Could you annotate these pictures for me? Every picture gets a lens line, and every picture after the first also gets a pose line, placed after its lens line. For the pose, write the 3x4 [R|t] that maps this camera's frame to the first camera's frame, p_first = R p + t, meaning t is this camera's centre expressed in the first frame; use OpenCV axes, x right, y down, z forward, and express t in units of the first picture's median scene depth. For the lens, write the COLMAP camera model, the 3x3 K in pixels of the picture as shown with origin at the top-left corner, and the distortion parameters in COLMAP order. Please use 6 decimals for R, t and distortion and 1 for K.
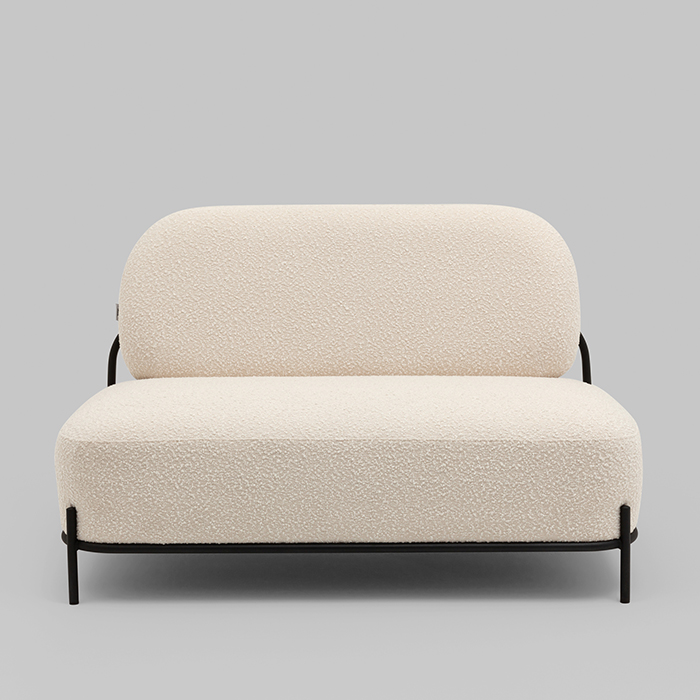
lens RADIAL K [[1942.4, 0, 349.8], [0, 1942.4, 184.6], [0, 0, 1]] dist [0.064740, -0.764799]
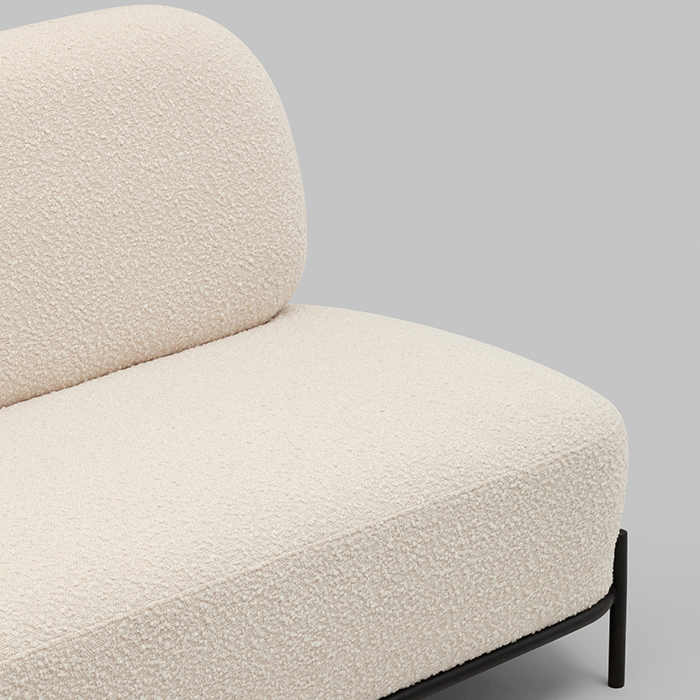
lens RADIAL K [[2856.3, 0, 350.0], [0, 2856.3, 350.0], [0, 0, 1]] dist [0.032405, 0.387543]
pose [[0.736074, -0.238025, 0.633671, -0.438291], [0.065868, 0.956879, 0.282919, -0.128846], [-0.673689, -0.166511, 0.720012, 0.459807]]
